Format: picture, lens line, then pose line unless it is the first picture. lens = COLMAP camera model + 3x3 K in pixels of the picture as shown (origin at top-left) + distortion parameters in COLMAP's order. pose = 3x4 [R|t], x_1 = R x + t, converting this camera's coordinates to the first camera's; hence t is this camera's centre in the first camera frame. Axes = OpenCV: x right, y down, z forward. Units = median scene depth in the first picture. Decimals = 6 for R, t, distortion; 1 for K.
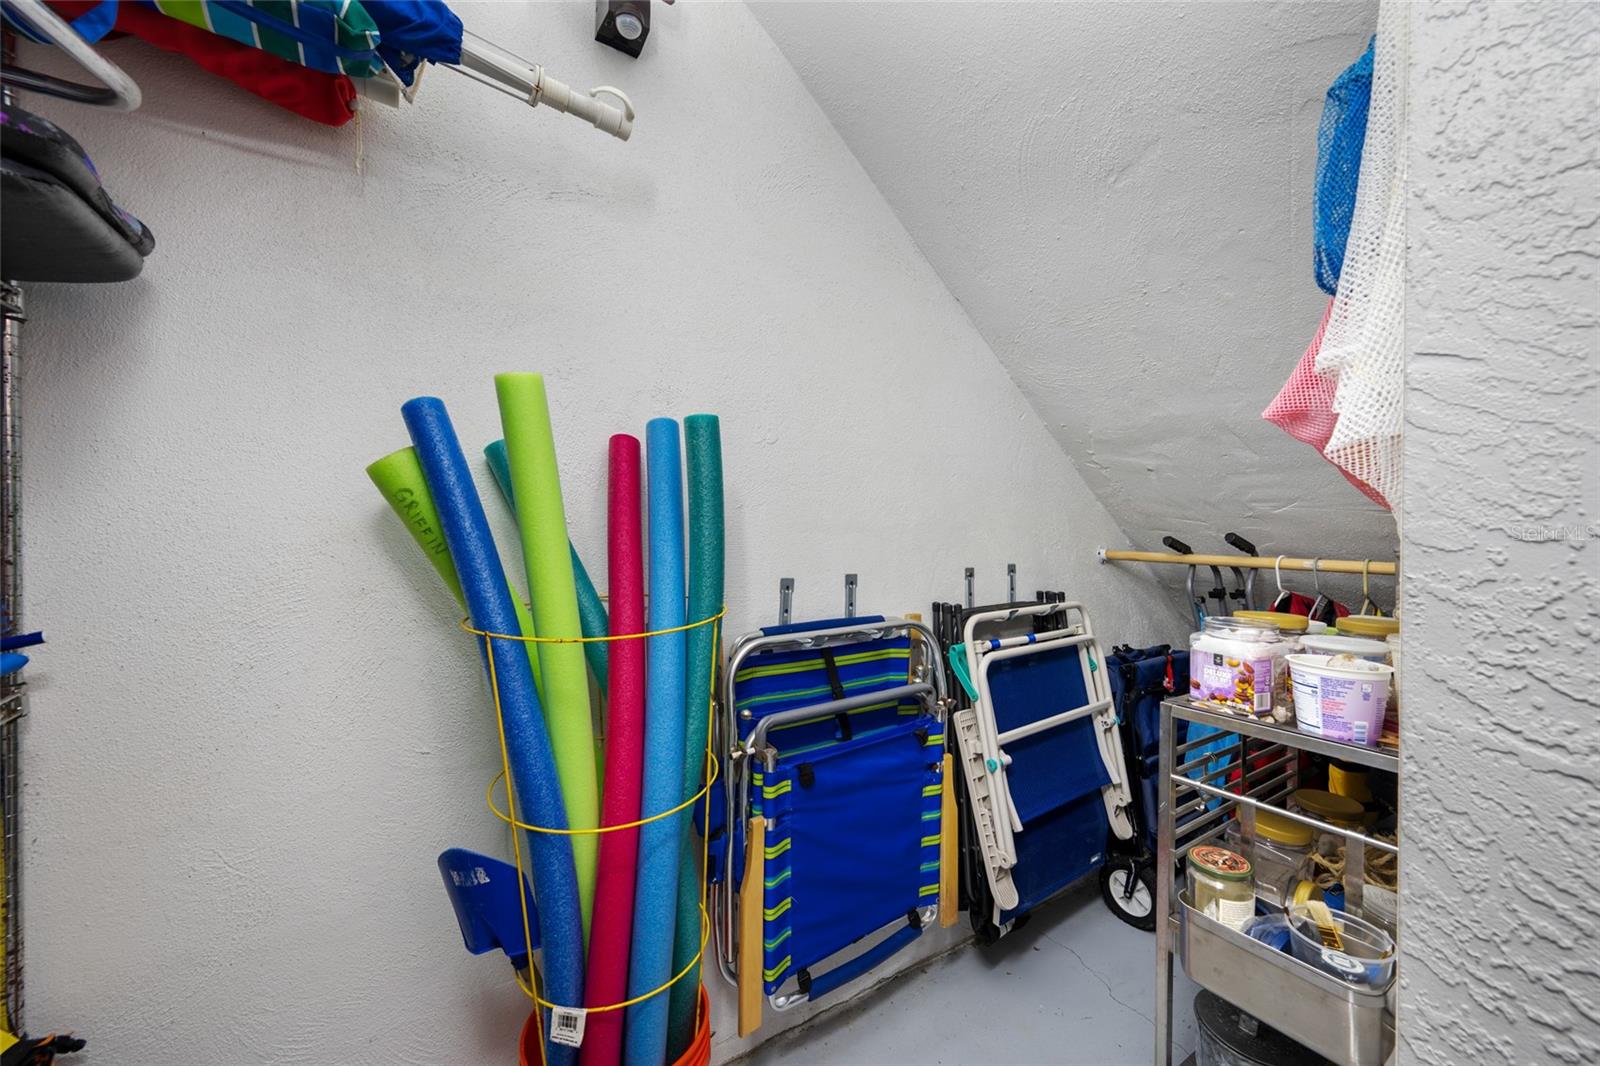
lens RADIAL K [[634.7, 0, 803.2], [0, 634.7, 526.7], [0, 0, 1]] dist [0.001132, 0.000096]
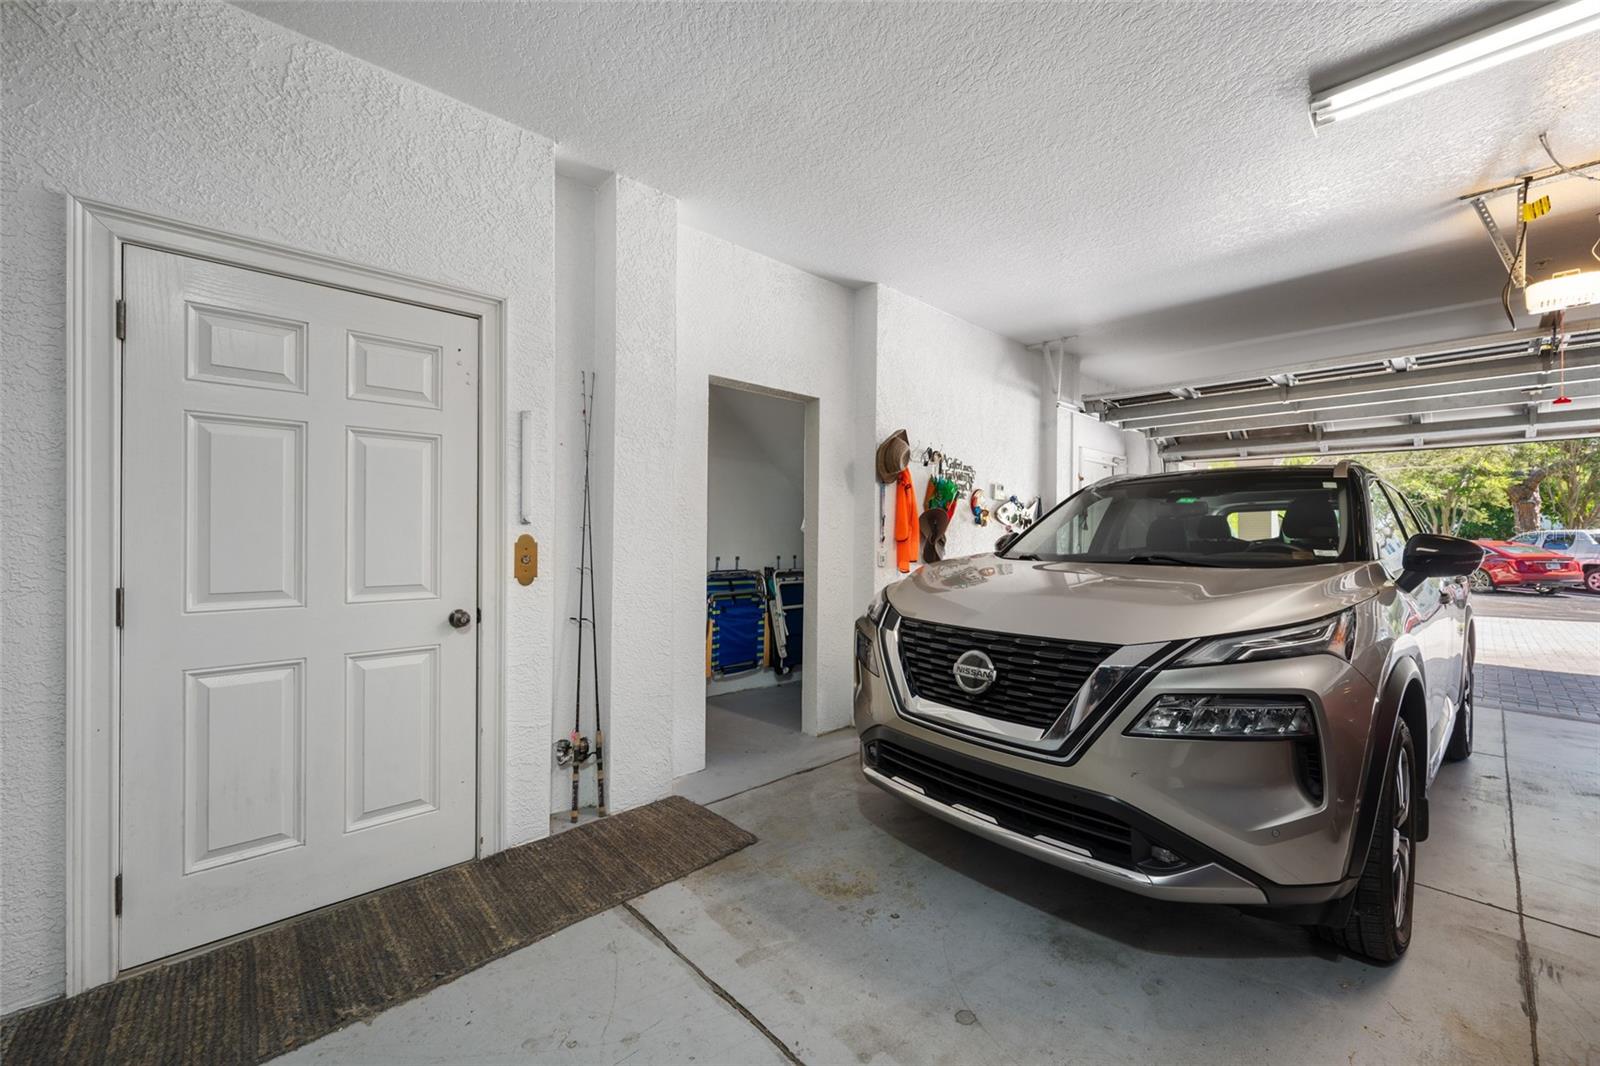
lens RADIAL K [[634.7, 0, 803.2], [0, 634.7, 526.7], [0, 0, 1]] dist [0.001132, 0.000096]
pose [[0.985947, 0.008983, 0.166818, -0.131011], [-0.007836, 0.999941, -0.007536, -0.054189], [-0.166876, 0.006123, 0.985959, -2.228335]]
